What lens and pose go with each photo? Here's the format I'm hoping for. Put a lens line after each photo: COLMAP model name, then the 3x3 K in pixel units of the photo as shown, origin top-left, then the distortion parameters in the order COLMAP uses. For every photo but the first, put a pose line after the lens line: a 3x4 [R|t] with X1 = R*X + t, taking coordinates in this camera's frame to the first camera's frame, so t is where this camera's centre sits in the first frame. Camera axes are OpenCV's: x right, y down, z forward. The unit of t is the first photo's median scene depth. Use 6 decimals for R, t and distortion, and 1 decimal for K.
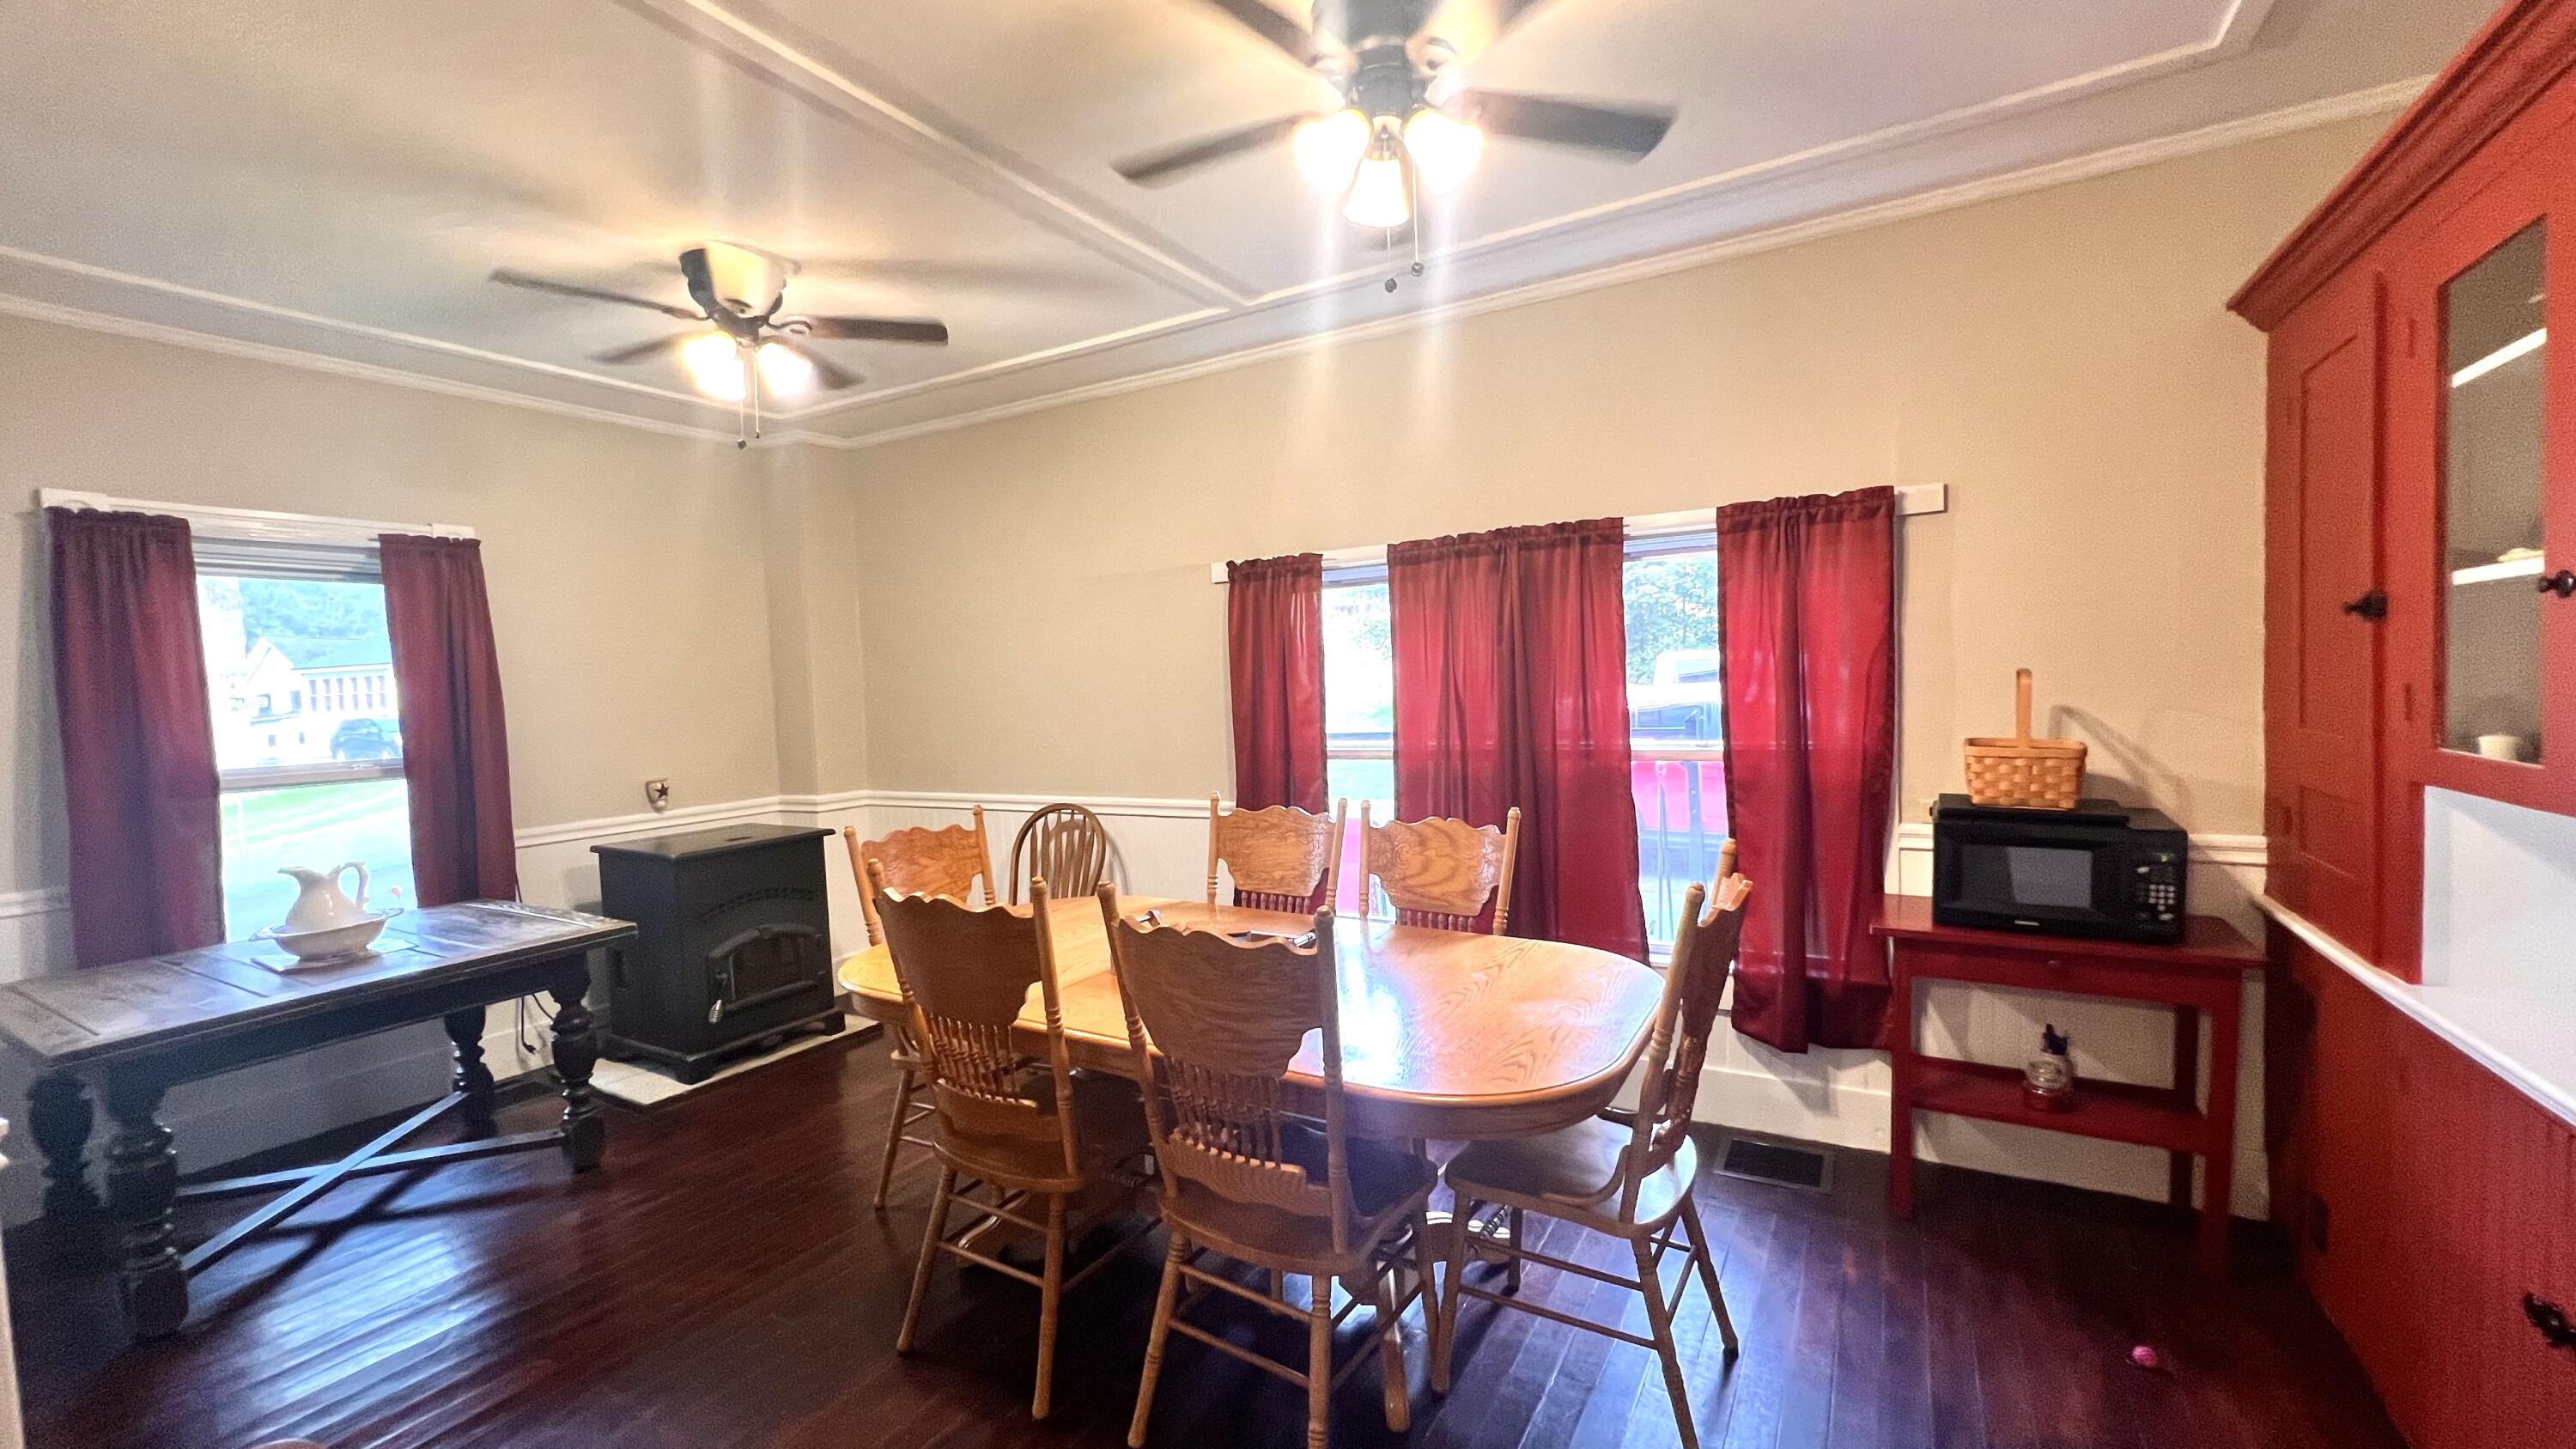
lens RADIAL K [[1025.3, 0, 1295.2], [0, 1025.3, 728.9], [0, 0, 1]] dist [-0.001924, 0.000773]
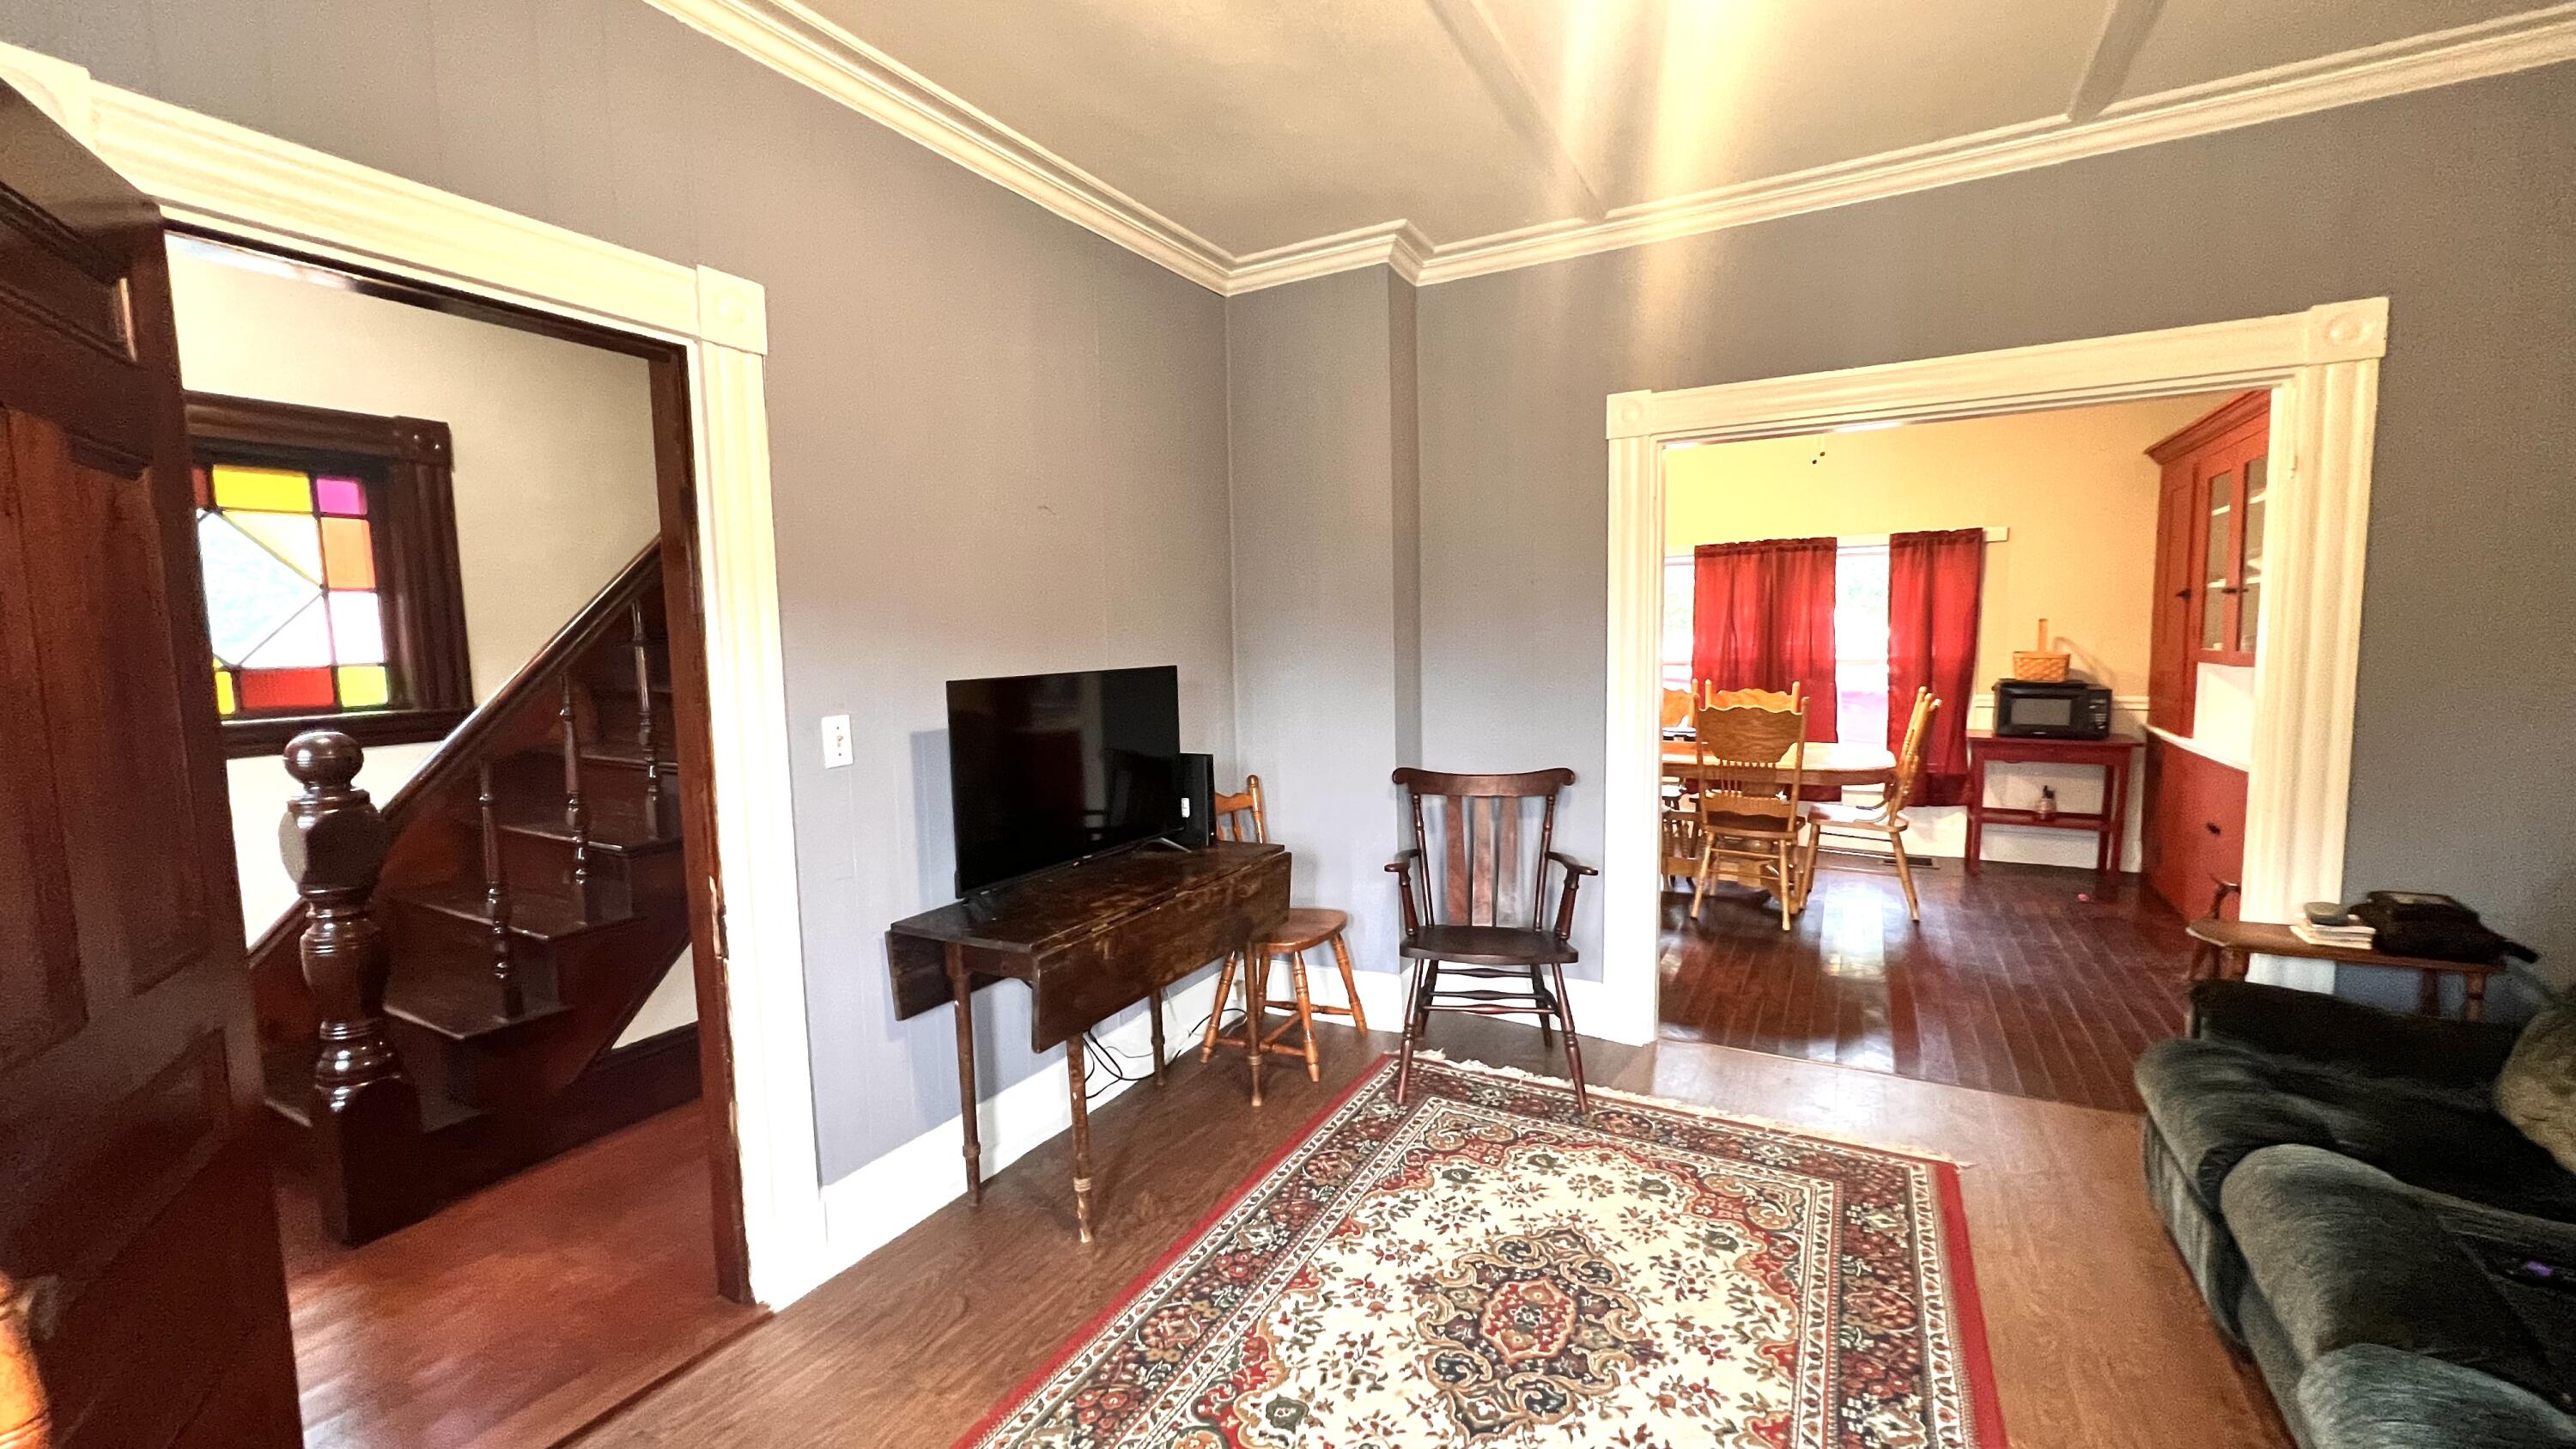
lens RADIAL K [[1025.3, 0, 1297.3], [0, 1025.3, 727.5], [0, 0, 1]] dist [-0.001924, 0.000773]
pose [[0.999634, 0.012691, 0.023902, -0.800915], [-0.013859, 0.998685, 0.049358, 0.076113], [-0.023244, -0.049672, 0.998495, -0.996022]]
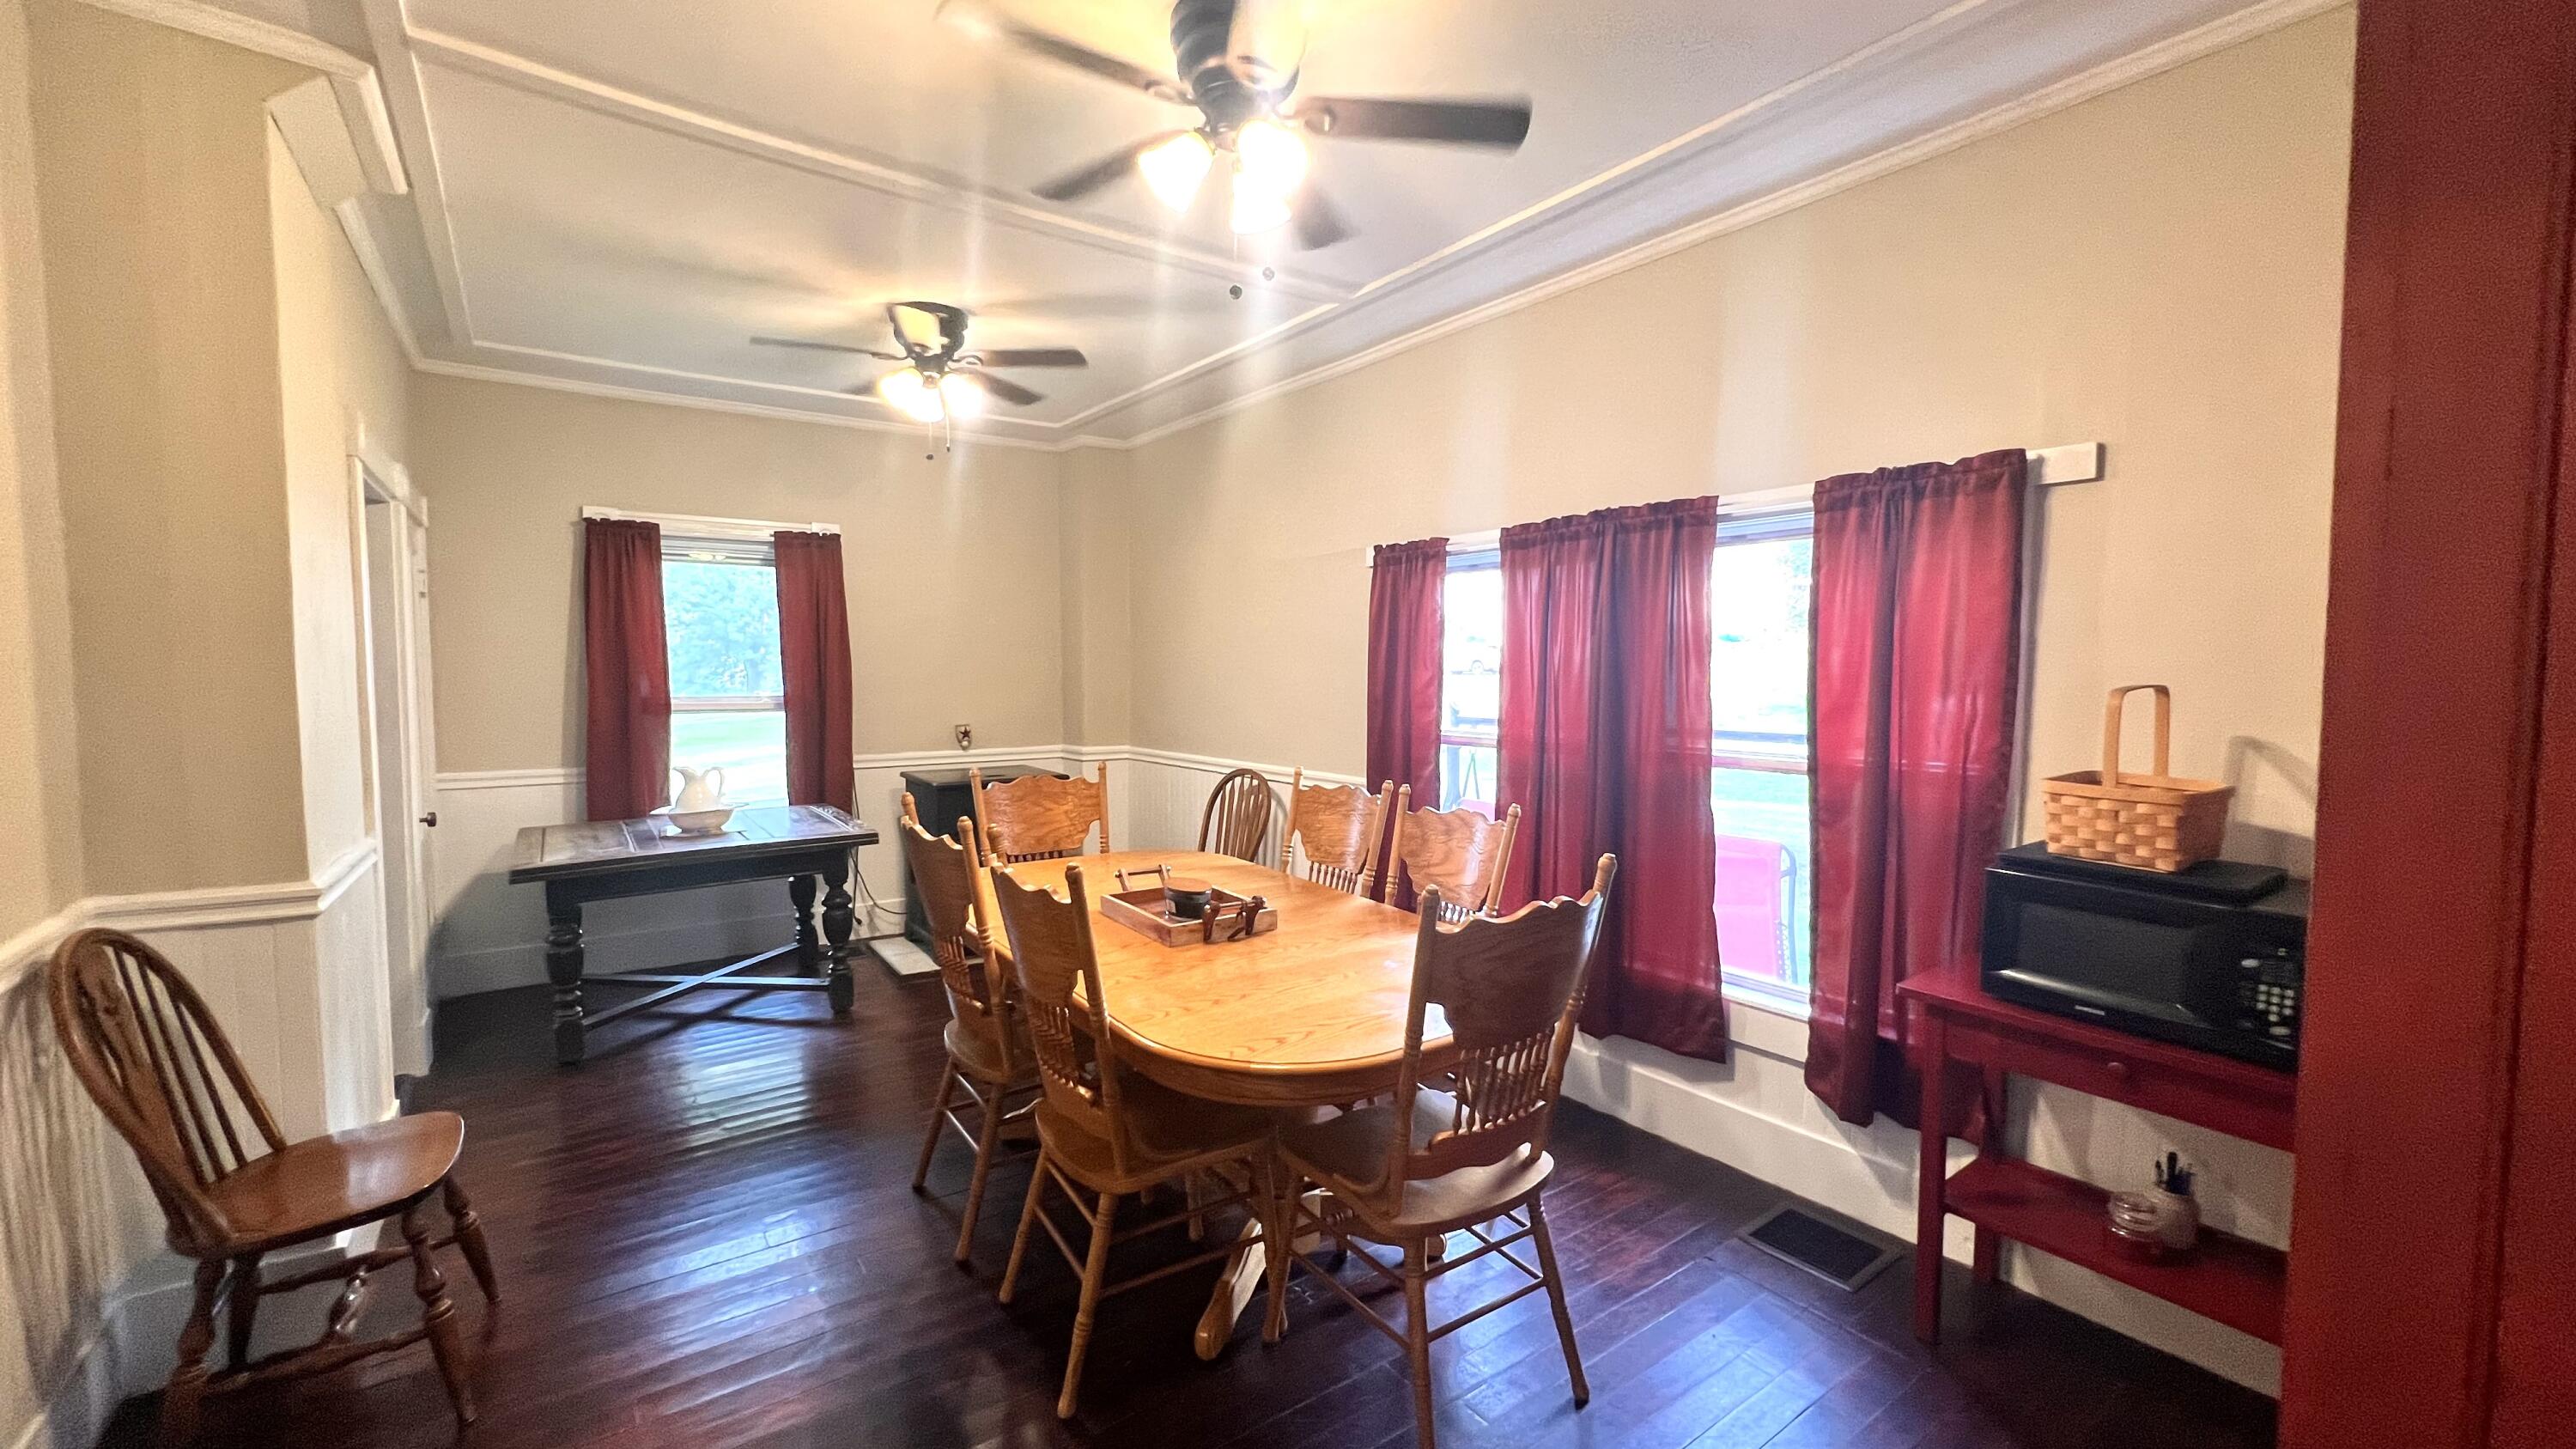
lens RADIAL K [[1025.3, 0, 1298.4], [0, 1025.3, 728.2], [0, 0, 1]] dist [-0.001924, 0.000773]
pose [[0.912282, 0.064150, -0.404508, 0.393835], [-0.055385, 0.997908, 0.033345, -0.014891], [0.405801, -0.008017, 0.913926, 0.037158]]
